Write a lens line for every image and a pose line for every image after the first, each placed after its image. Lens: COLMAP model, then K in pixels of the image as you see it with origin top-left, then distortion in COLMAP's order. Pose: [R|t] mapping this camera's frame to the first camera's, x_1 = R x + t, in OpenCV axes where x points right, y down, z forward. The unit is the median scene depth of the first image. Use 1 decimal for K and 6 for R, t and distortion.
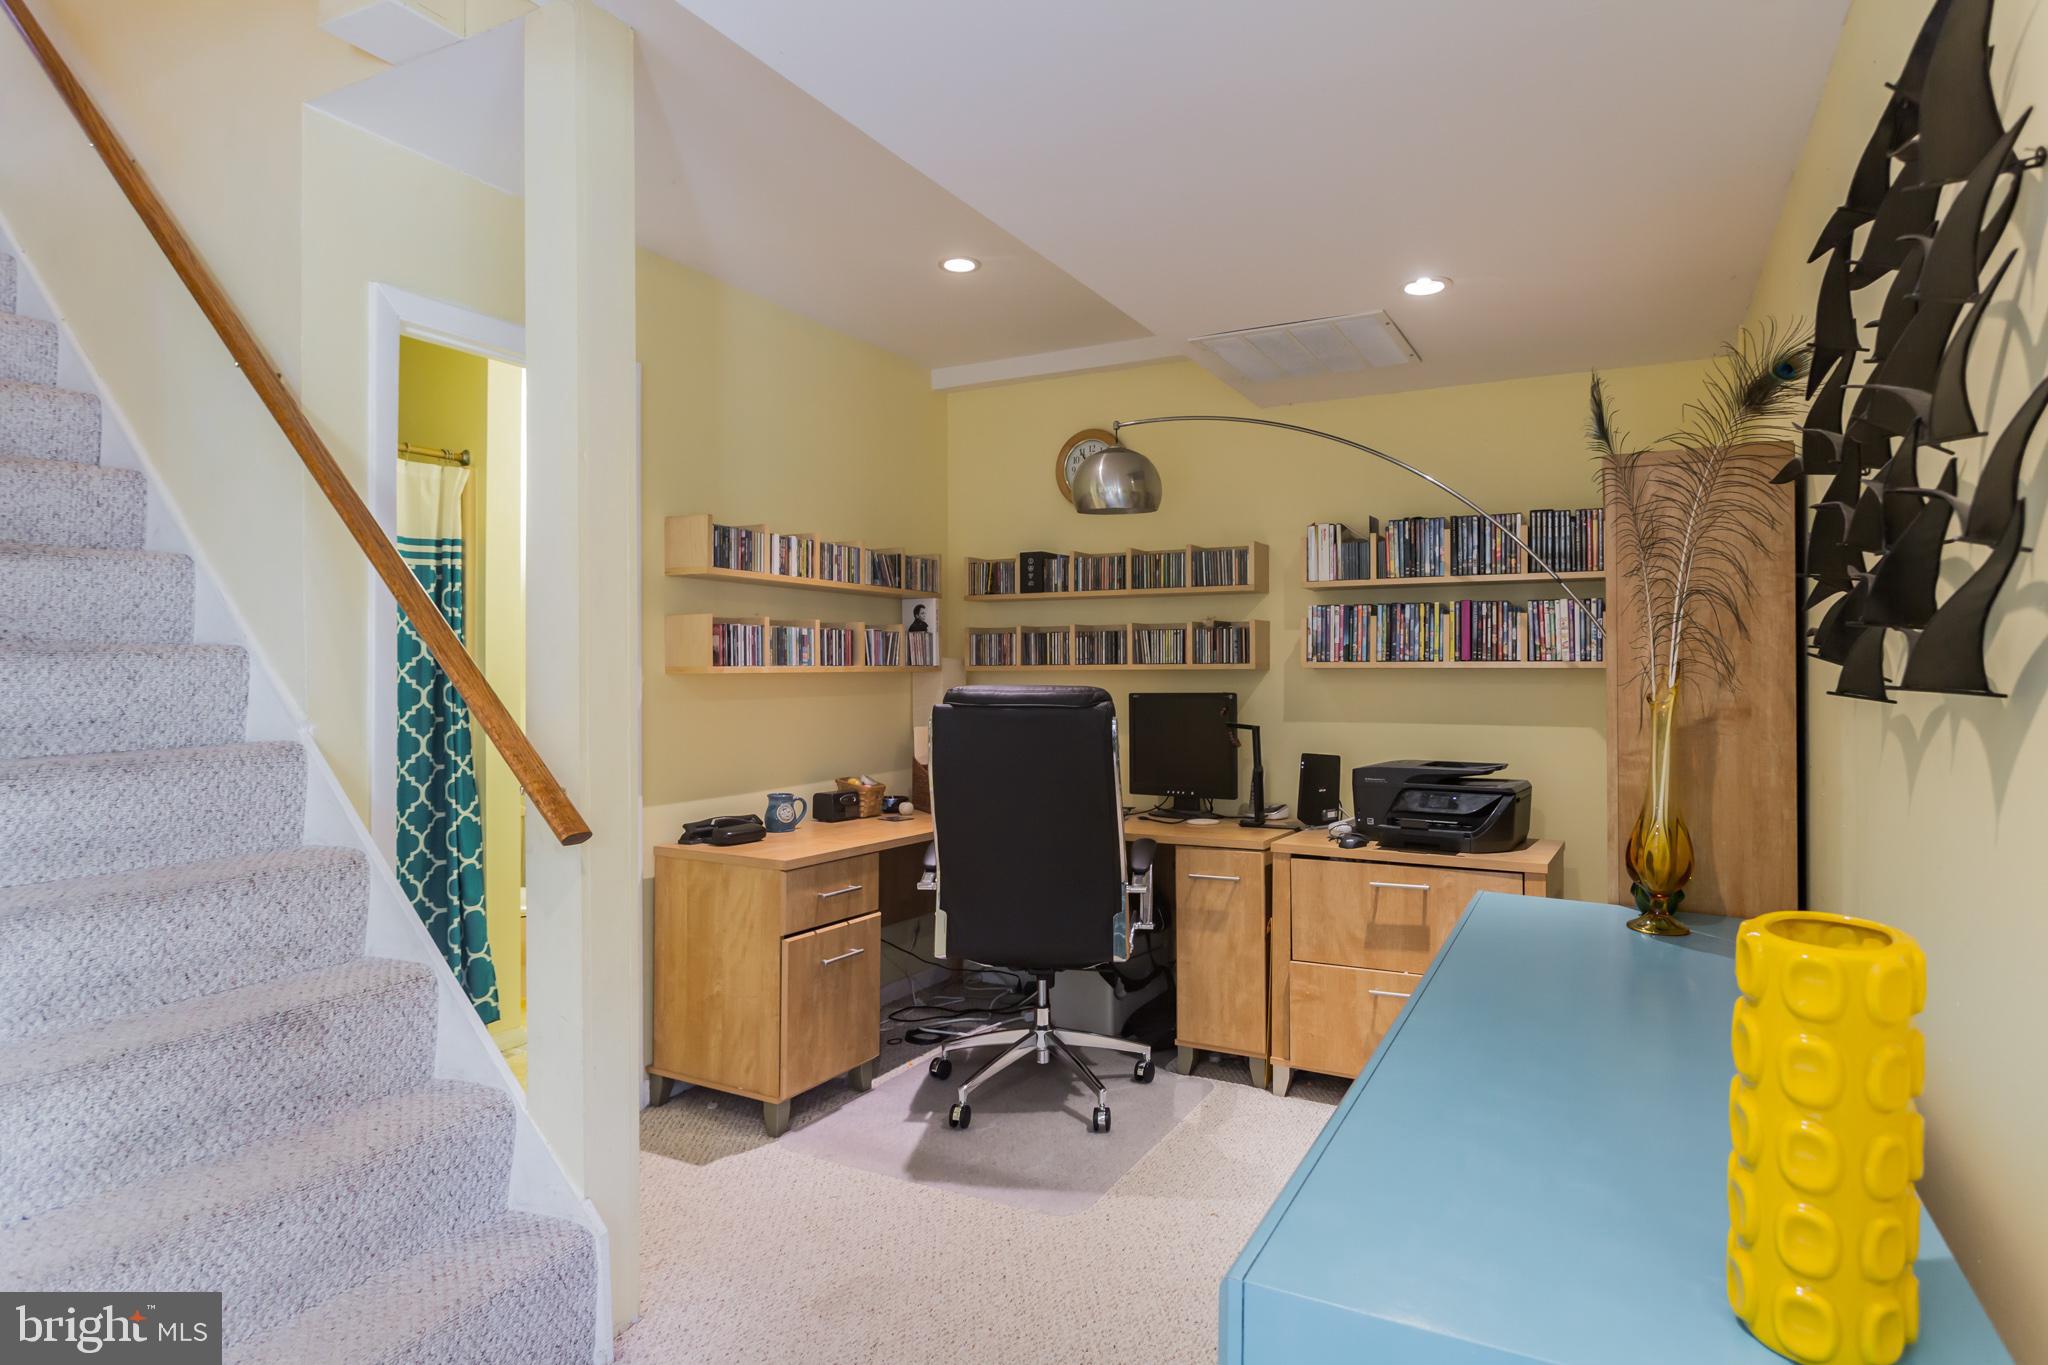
lens RADIAL K [[1118.3, 0, 1028.4], [0, 1118.3, 672.1], [0, 0, 1]] dist [-0.000971, 0.000464]
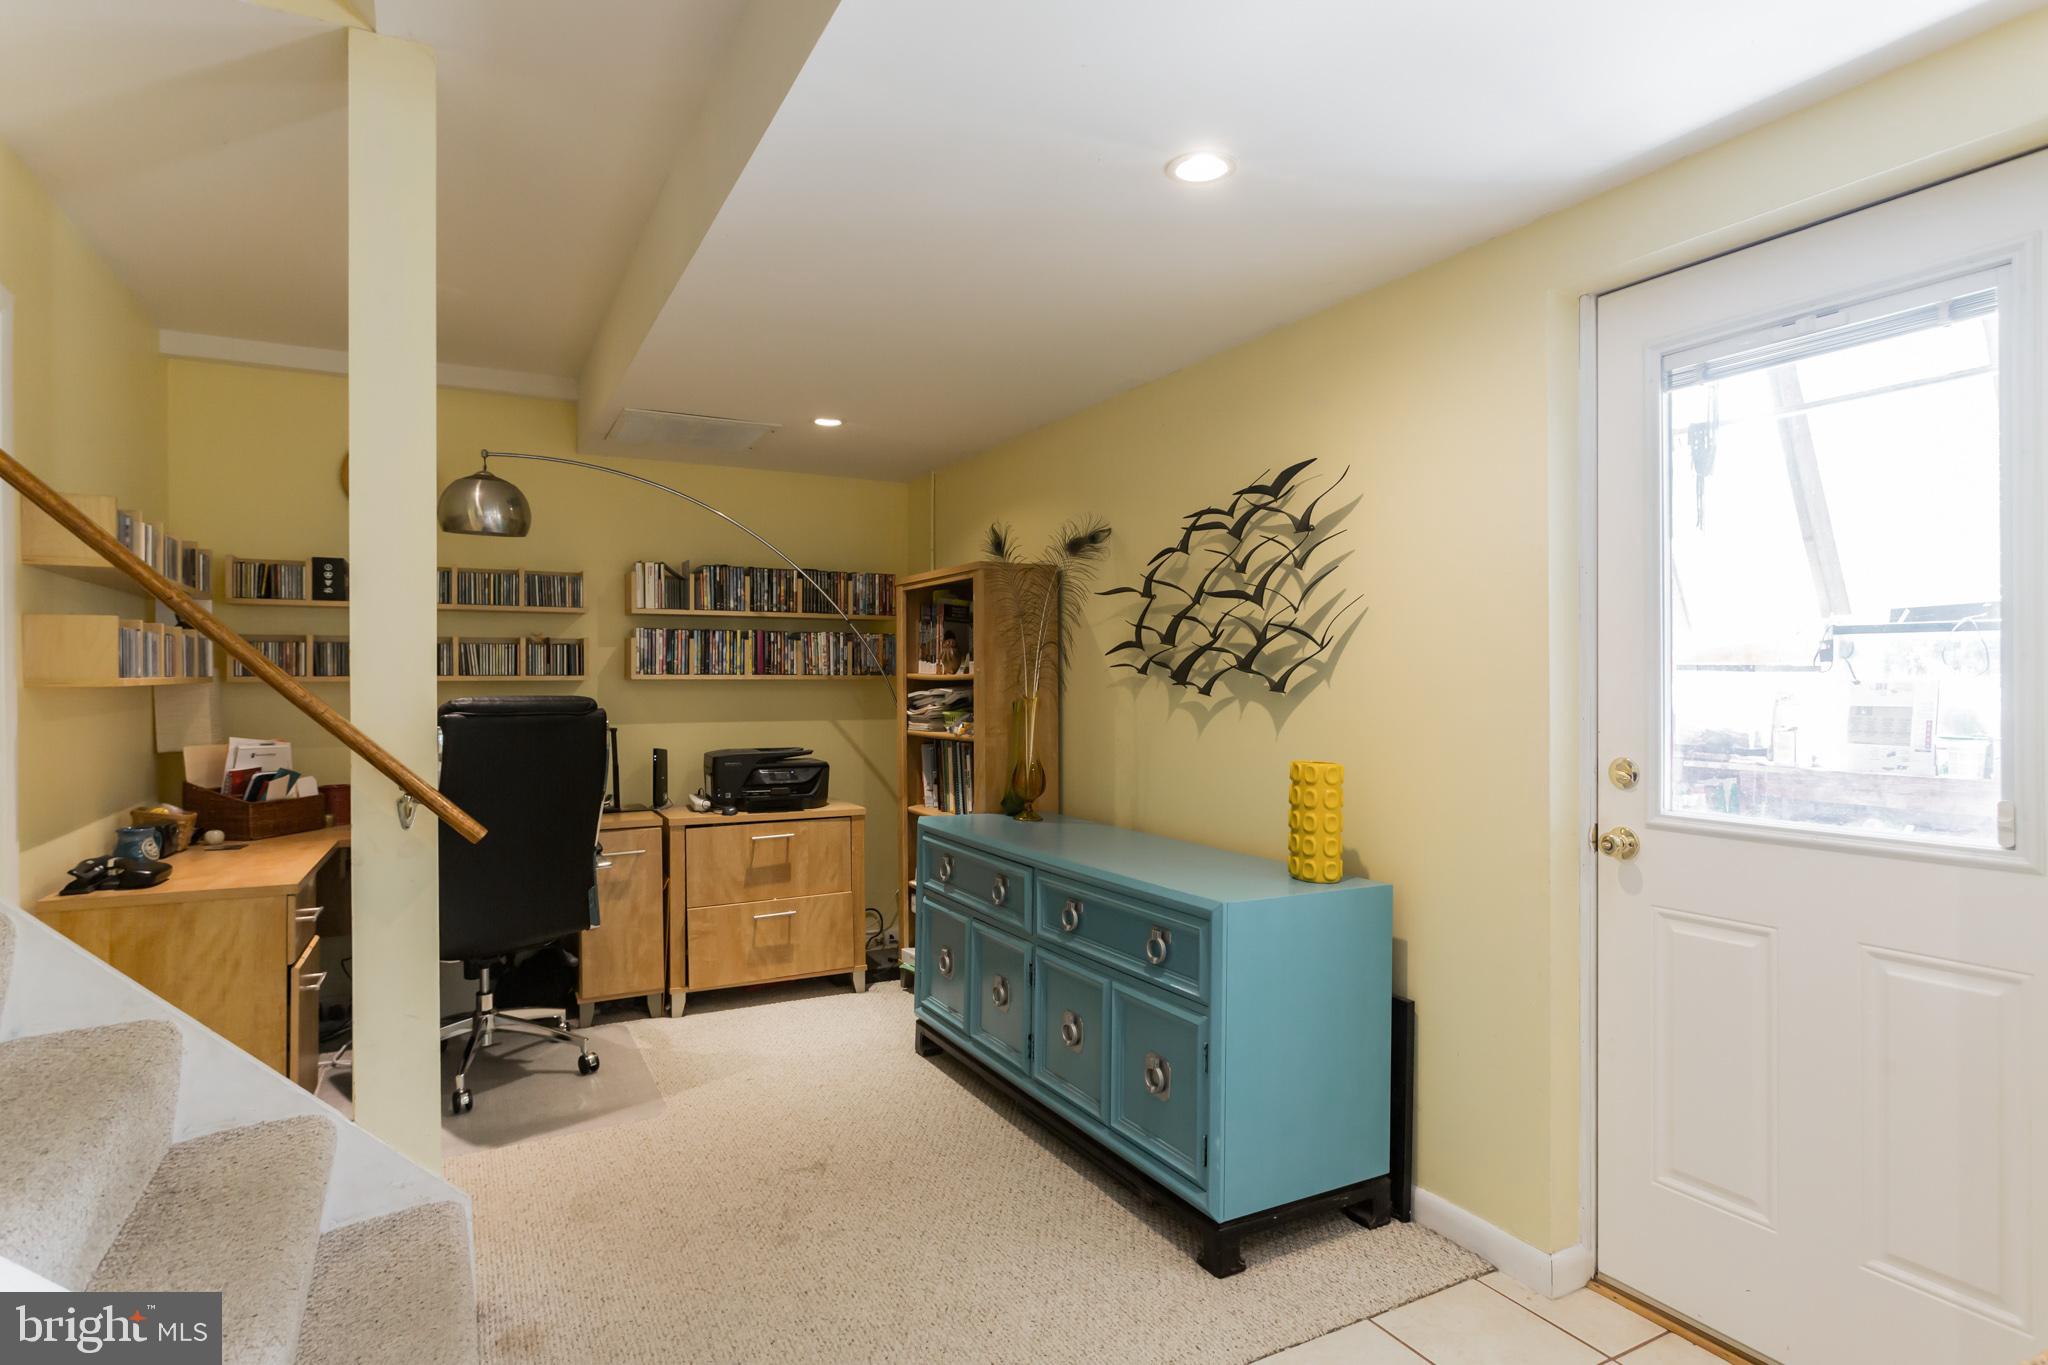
lens RADIAL K [[1118.3, 0, 1028.4], [0, 1118.3, 672.1], [0, 0, 1]] dist [-0.000971, 0.000464]
pose [[0.565772, 0.005042, 0.824546, -0.563313], [0.000741, 0.999978, -0.006623, -0.003477], [-0.824561, 0.004359, 0.565756, -0.042845]]
